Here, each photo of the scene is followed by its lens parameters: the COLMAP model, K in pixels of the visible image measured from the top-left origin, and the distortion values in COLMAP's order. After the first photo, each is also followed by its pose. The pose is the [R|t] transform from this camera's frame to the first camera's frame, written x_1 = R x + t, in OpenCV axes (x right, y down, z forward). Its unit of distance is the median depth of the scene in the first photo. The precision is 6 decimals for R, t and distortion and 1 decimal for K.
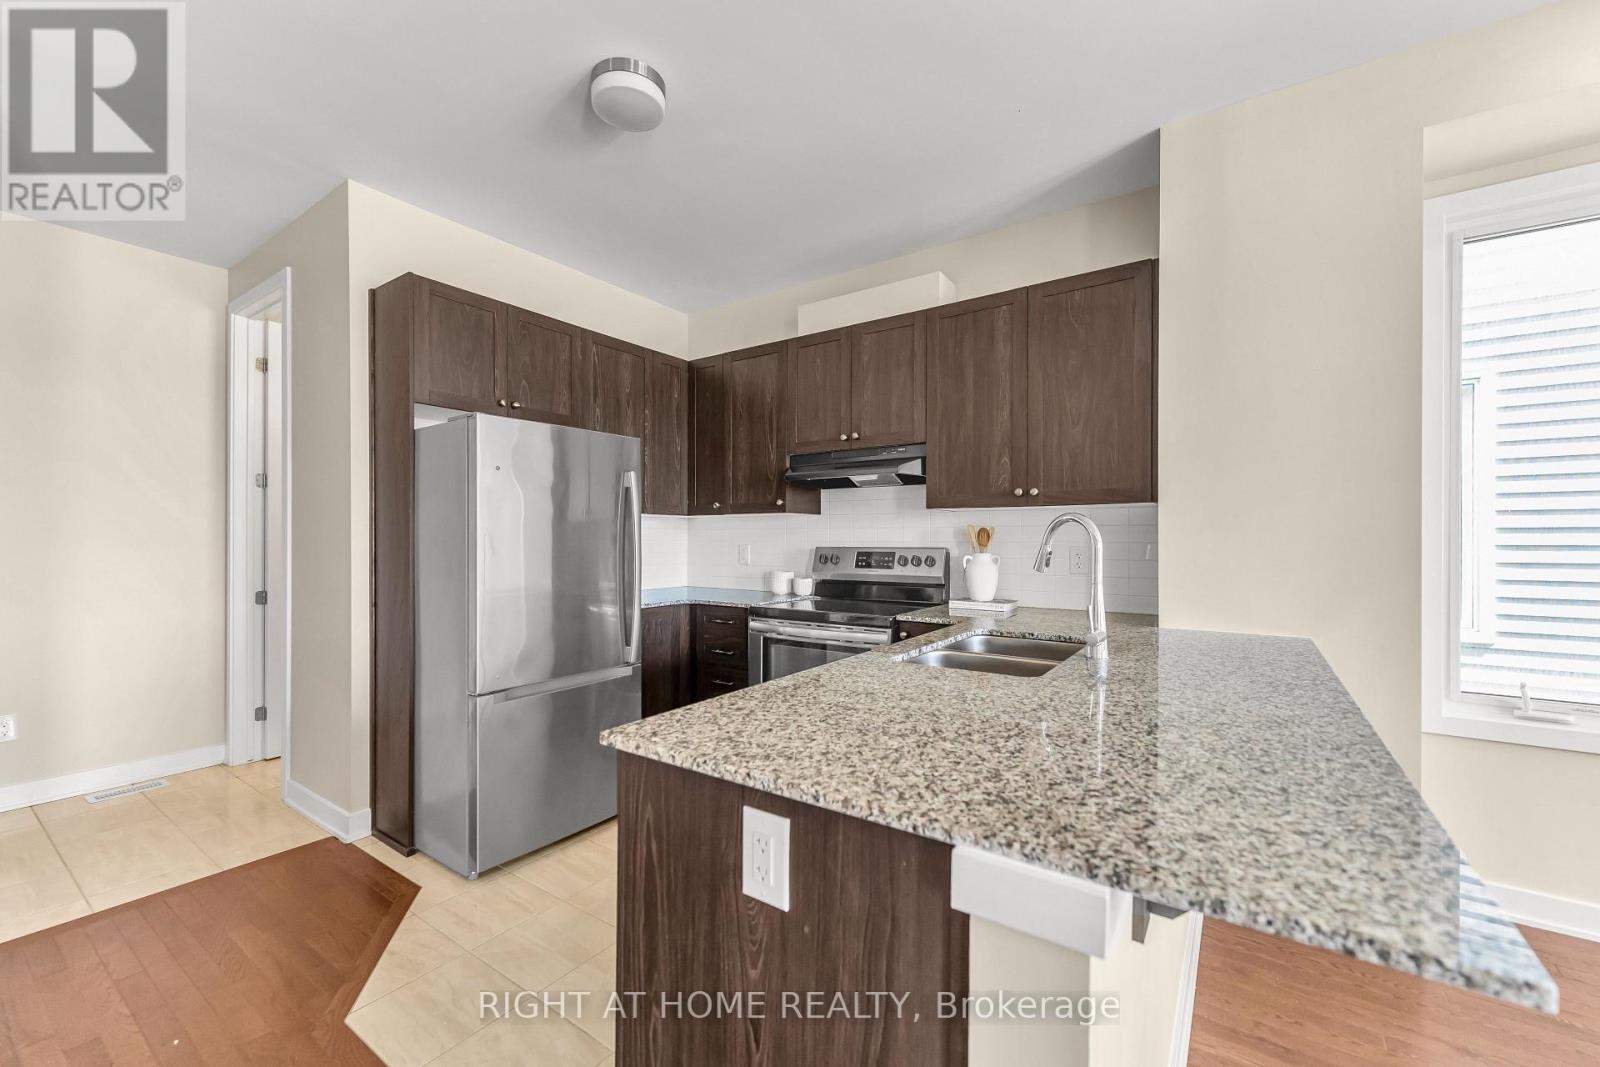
lens RADIAL K [[608.4, 0, 756.9], [0, 608.4, 542.2], [0, 0, 1]] dist [0.000033, 0.000024]
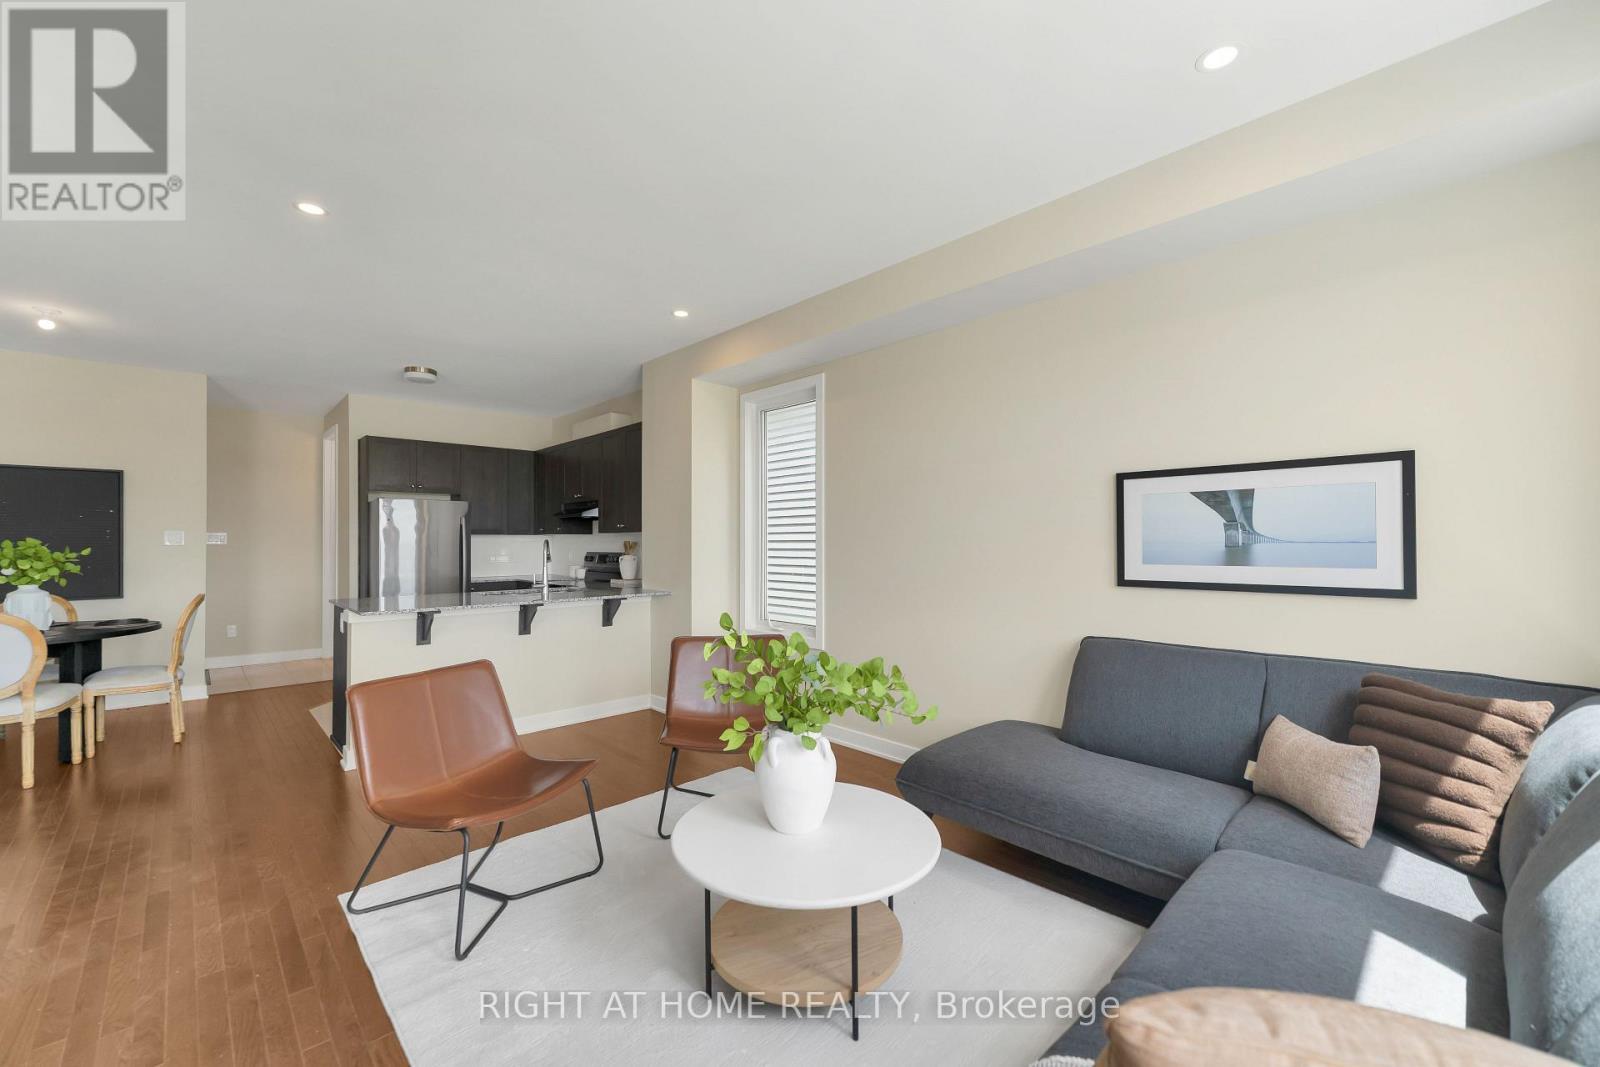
lens RADIAL K [[638.1, 0, 792.6], [0, 638.1, 530.0], [0, 0, 1]] dist [0.000406, -0.000028]
pose [[0.979957, -0.007611, -0.199064, 1.271696], [0.002647, 0.999679, -0.025188, -0.010376], [0.199192, 0.024156, 0.979663, -0.896978]]
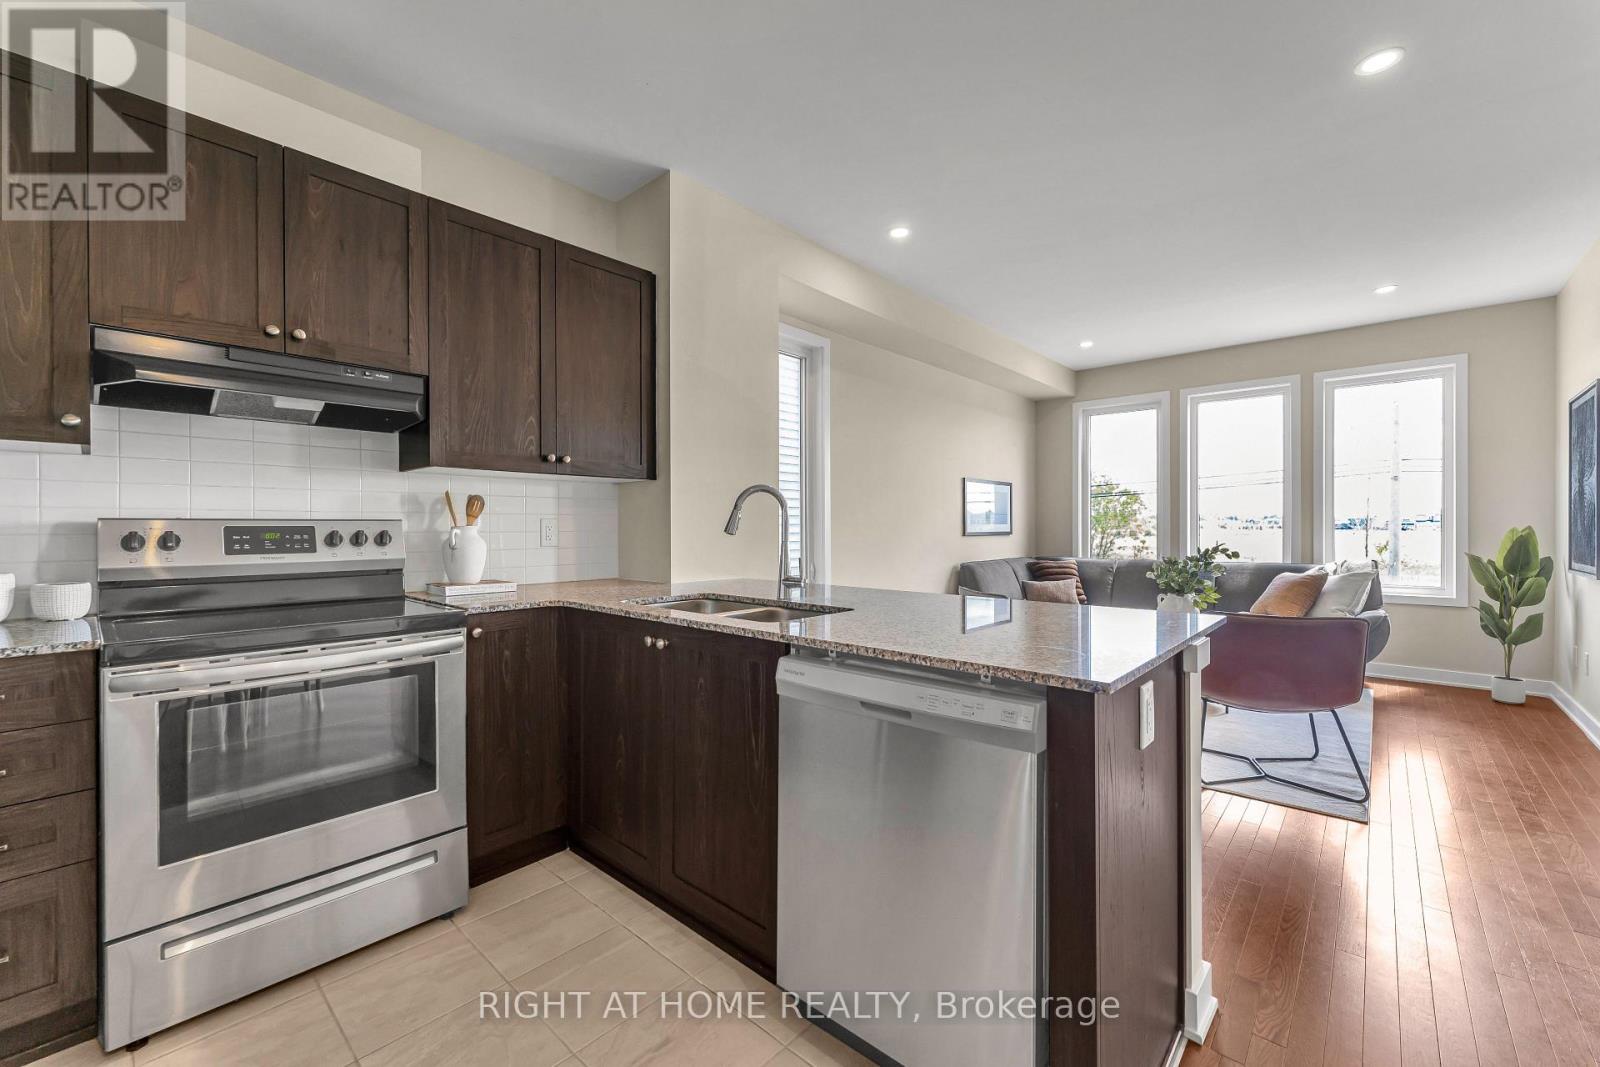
lens RADIAL K [[649.4, 0, 796.5], [0, 649.4, 528.4], [0, 0, 1]] dist [0.001381, 0.000122]
pose [[0.127114, -0.005386, 0.991874, -0.452722], [0.004068, 0.999980, 0.004909, 0.019285], [-0.991880, 0.003411, 0.127133, 0.454100]]
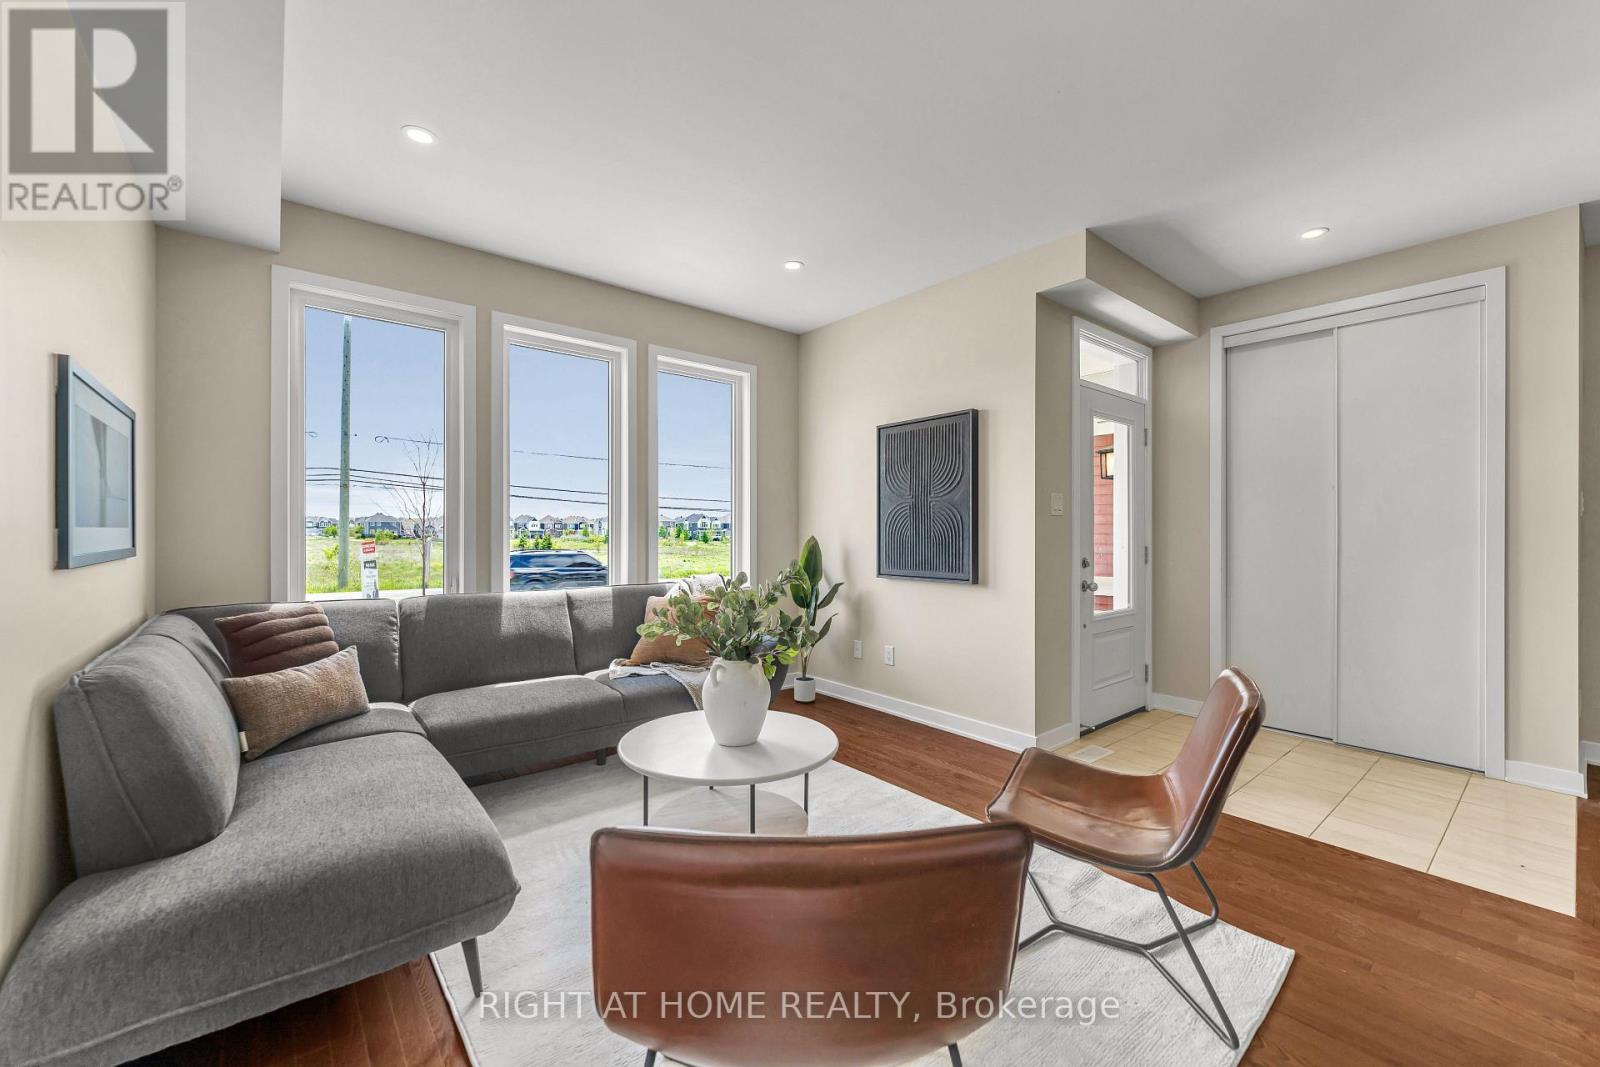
lens RADIAL K [[656.9, 0, 782.1], [0, 656.9, 525.9], [0, 0, 1]] dist [0.002054, 0.000273]
pose [[-0.957238, -0.003660, 0.289280, 0.848932], [-0.006448, 0.999942, -0.008683, 0.017091], [-0.289231, -0.010177, -0.957205, 0.573697]]
